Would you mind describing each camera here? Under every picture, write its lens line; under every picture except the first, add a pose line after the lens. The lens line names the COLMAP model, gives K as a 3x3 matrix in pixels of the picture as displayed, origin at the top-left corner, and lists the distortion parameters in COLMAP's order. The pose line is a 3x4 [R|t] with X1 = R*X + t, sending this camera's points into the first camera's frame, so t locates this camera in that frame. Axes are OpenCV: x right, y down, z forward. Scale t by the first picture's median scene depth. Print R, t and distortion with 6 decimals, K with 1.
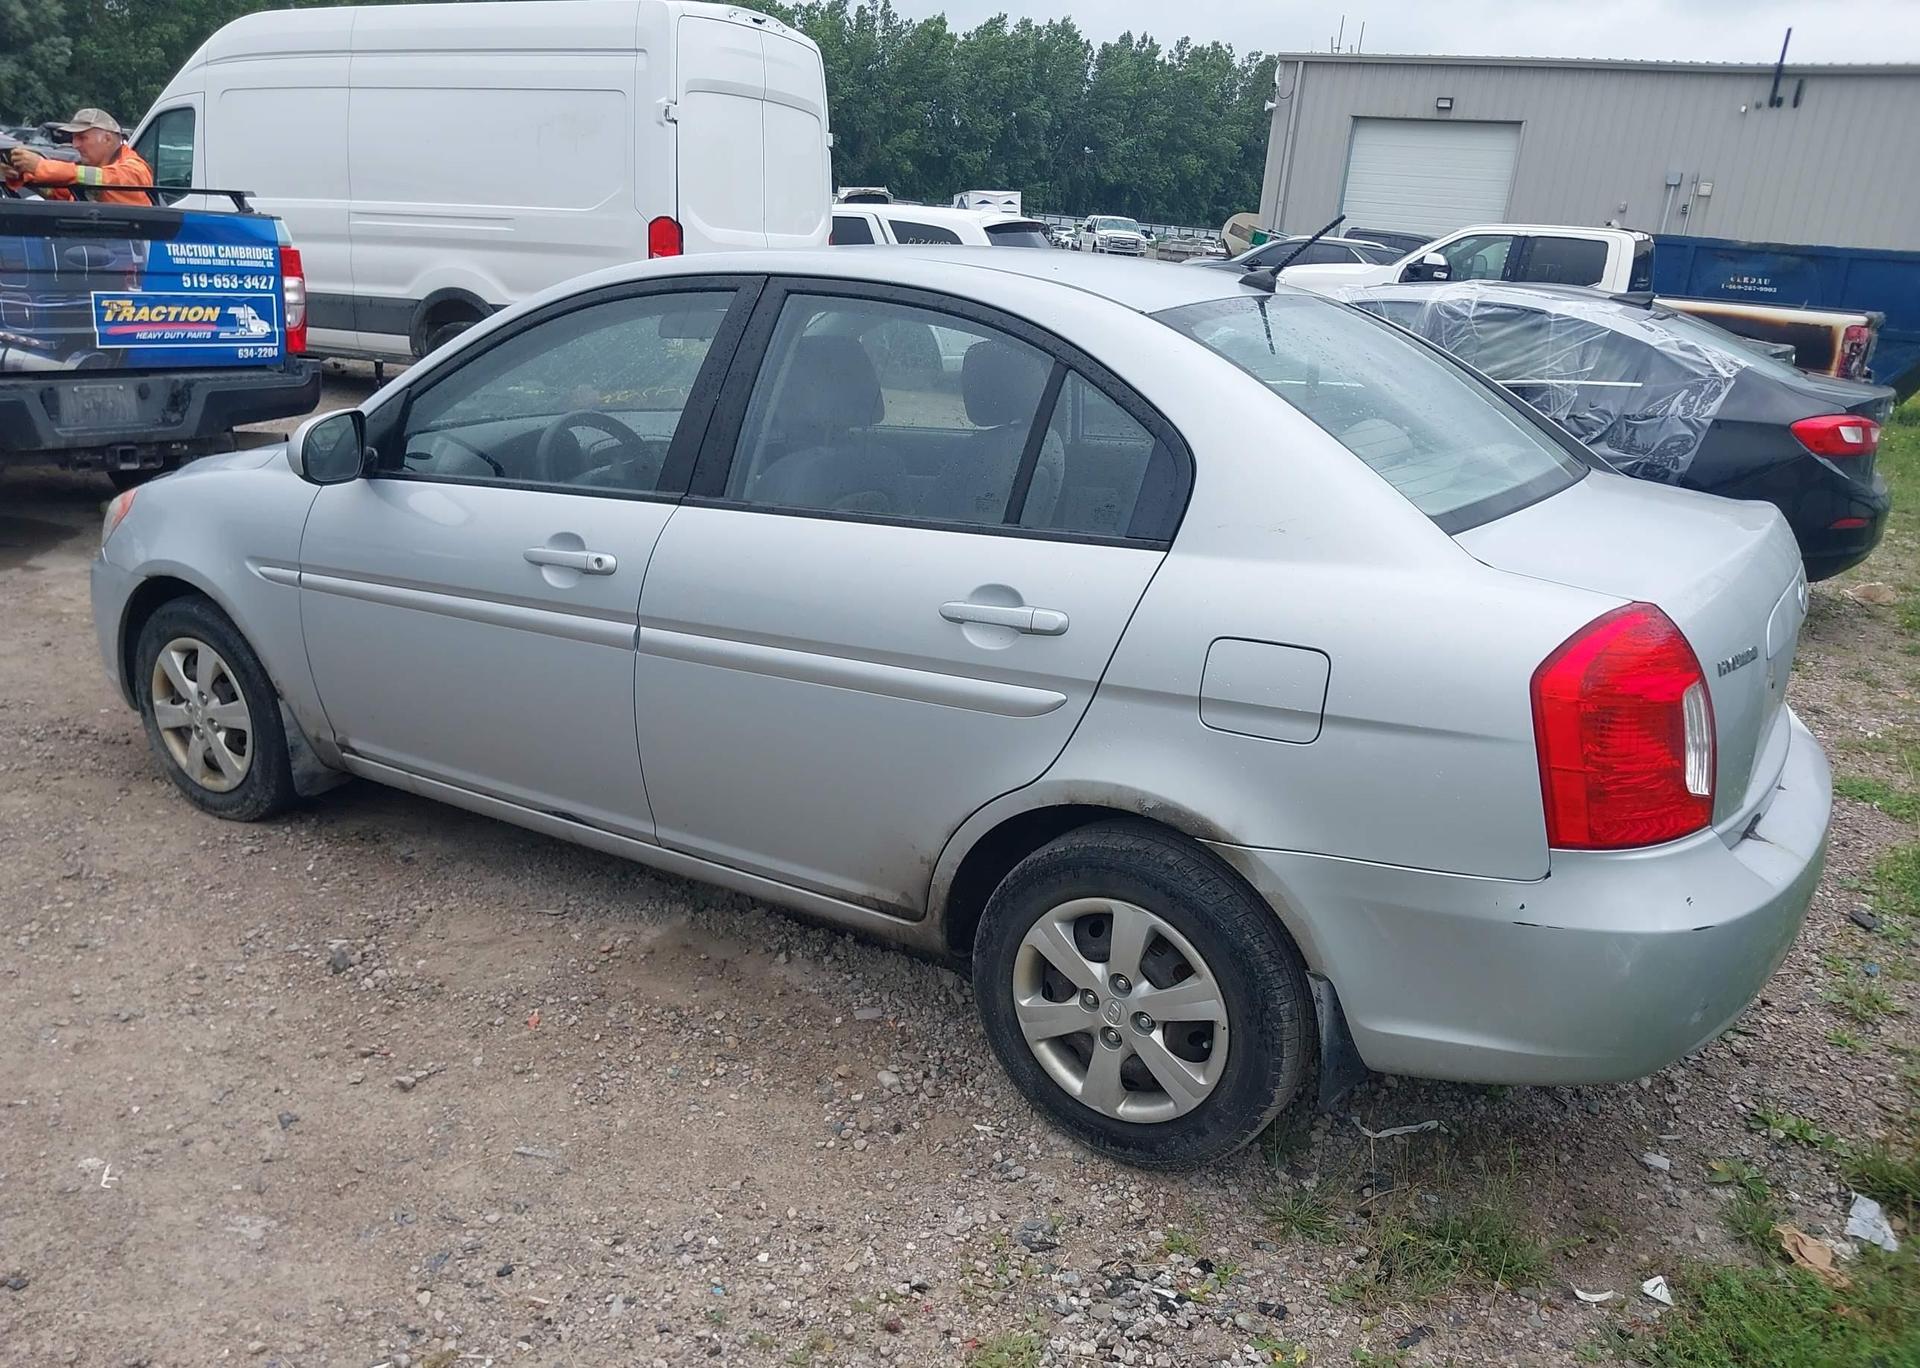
lens RADIAL K [[1537.1, 0, 929.2], [0, 1537.1, 679.2], [0, 0, 1]] dist [0.031005, -0.033050]
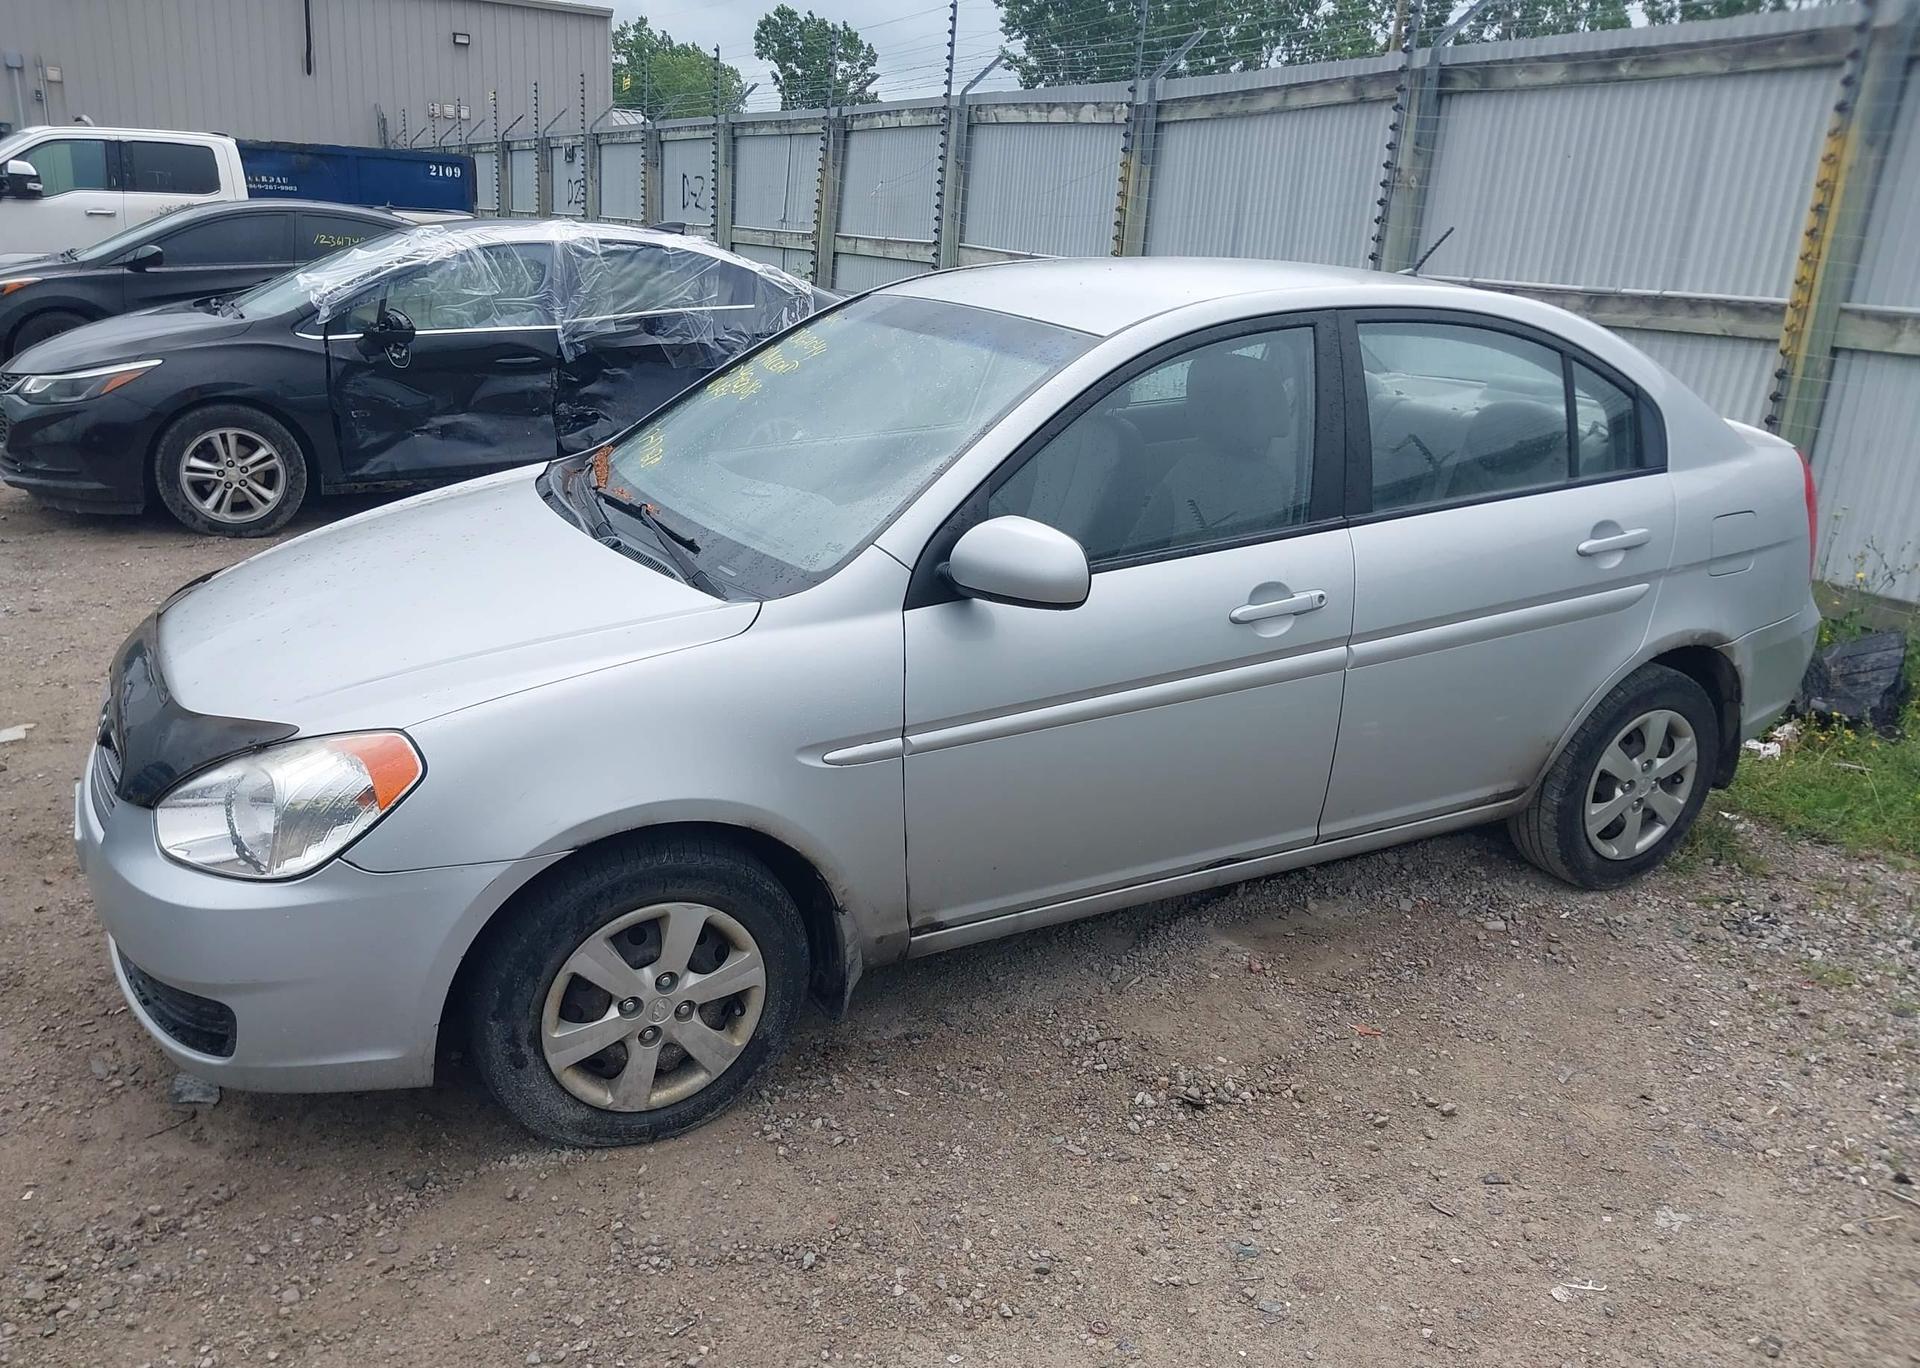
lens RADIAL K [[1537.1, 0, 955.7], [0, 1537.1, 681.4], [0, 0, 1]] dist [0.031005, -0.033050]
pose [[0.482510, -0.296731, 0.824096, -1.159594], [0.232200, 0.950537, 0.206305, -0.282793], [-0.844552, 0.091811, 0.527545, 0.633732]]
